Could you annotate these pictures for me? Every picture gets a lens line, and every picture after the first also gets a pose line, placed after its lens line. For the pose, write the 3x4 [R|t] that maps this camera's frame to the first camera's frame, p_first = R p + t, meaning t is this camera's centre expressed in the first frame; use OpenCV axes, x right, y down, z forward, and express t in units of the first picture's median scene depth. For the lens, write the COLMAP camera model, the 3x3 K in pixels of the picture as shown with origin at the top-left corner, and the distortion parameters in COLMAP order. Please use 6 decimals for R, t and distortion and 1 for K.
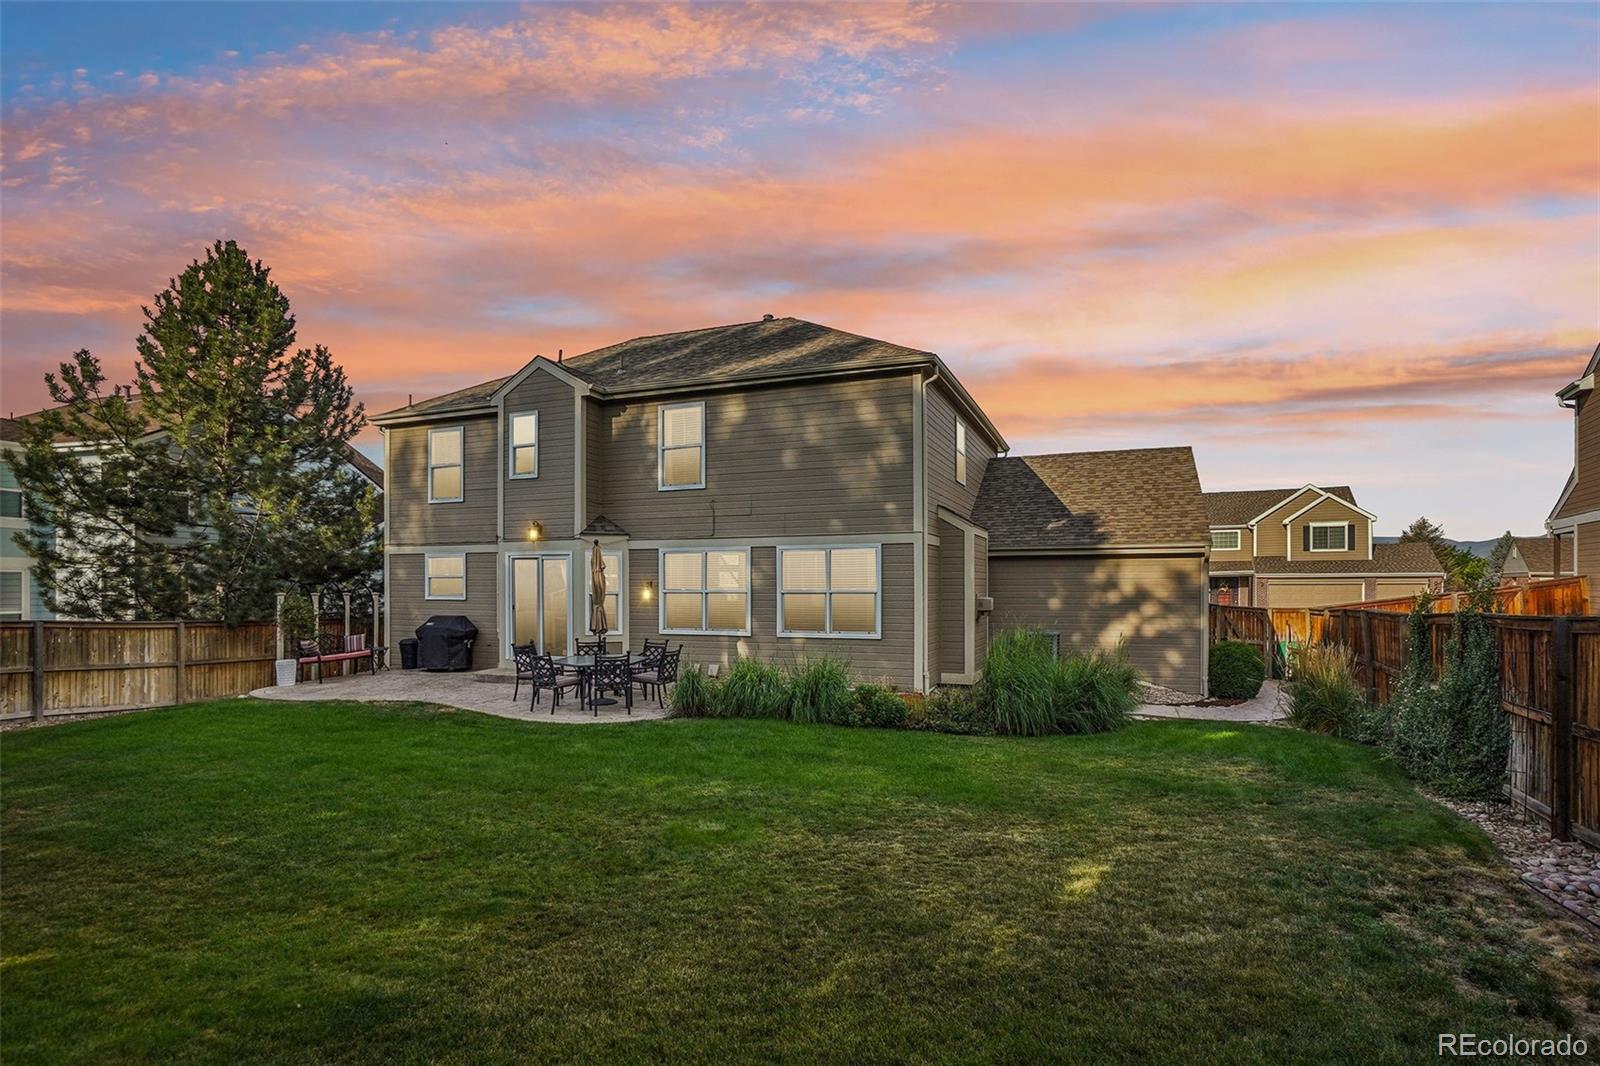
lens RADIAL K [[811.1, 0, 782.2], [0, 811.1, 594.3], [0, 0, 1]] dist [-0.015609, 0.001244]
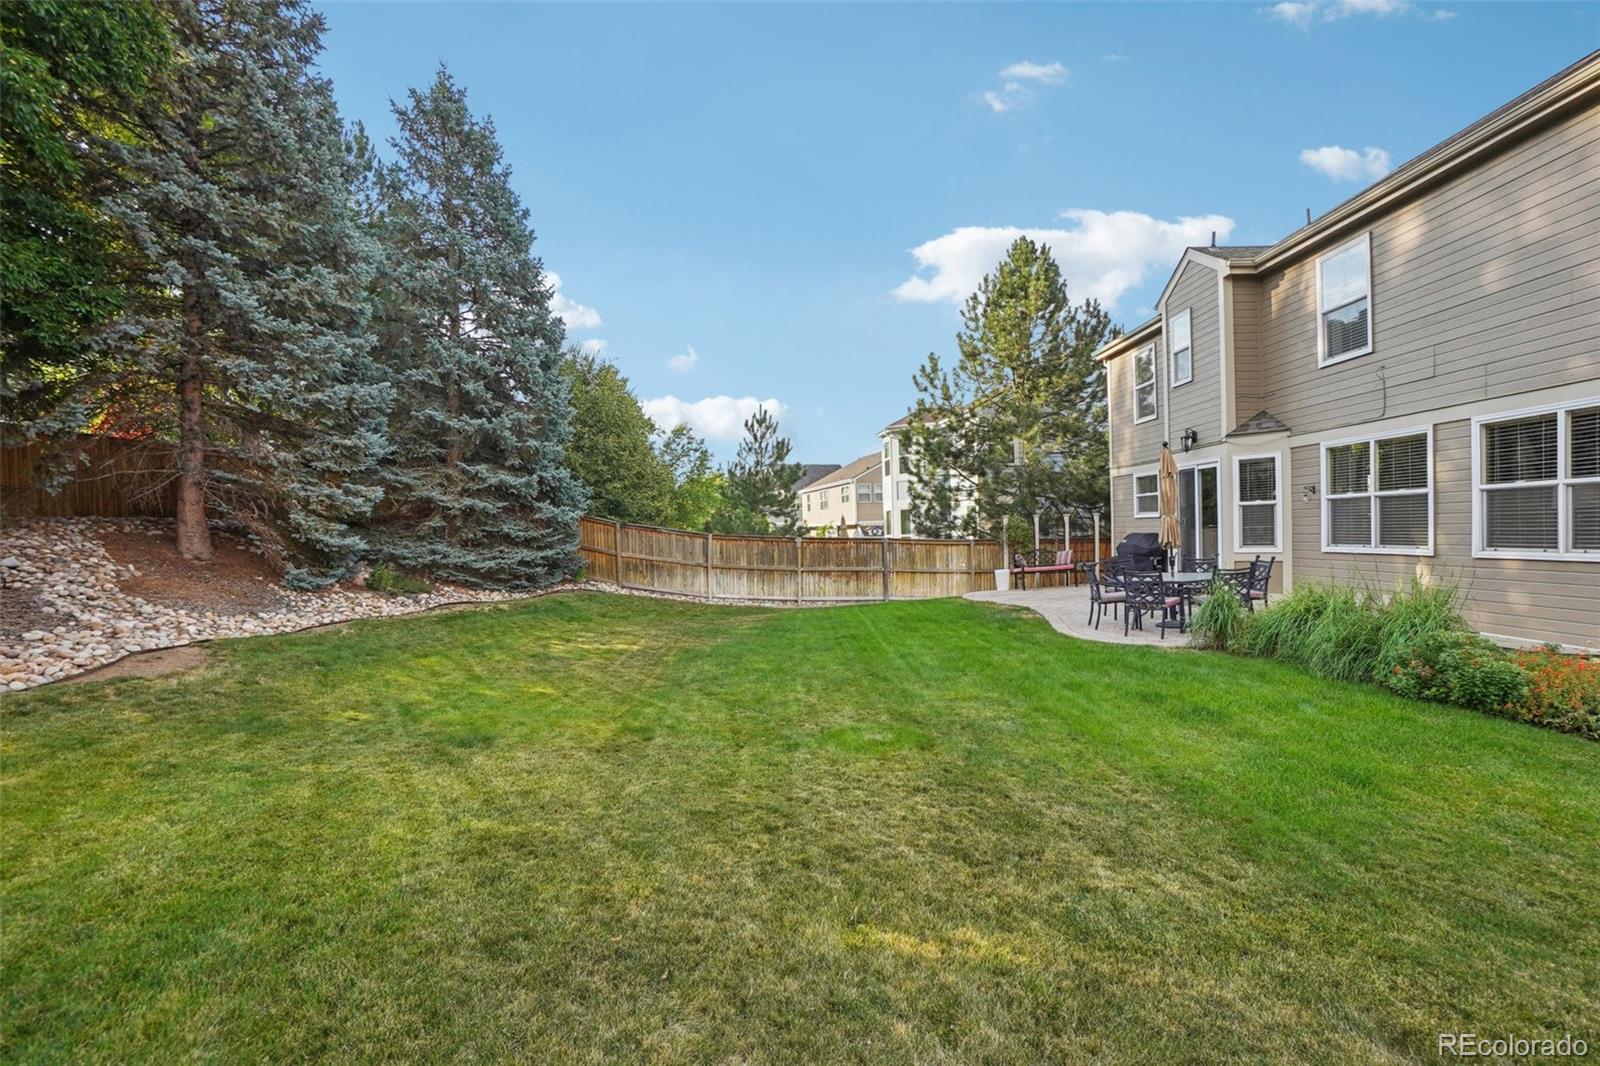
lens RADIAL K [[744.7, 0, 798.5], [0, 744.7, 535.6], [0, 0, 1]] dist [-0.001067, 0.000109]
pose [[0.423166, -0.005826, -0.906034, 0.278768], [0.017436, 0.999847, 0.001714, 0.022588], [0.905885, -0.016522, 0.423202, 0.241288]]
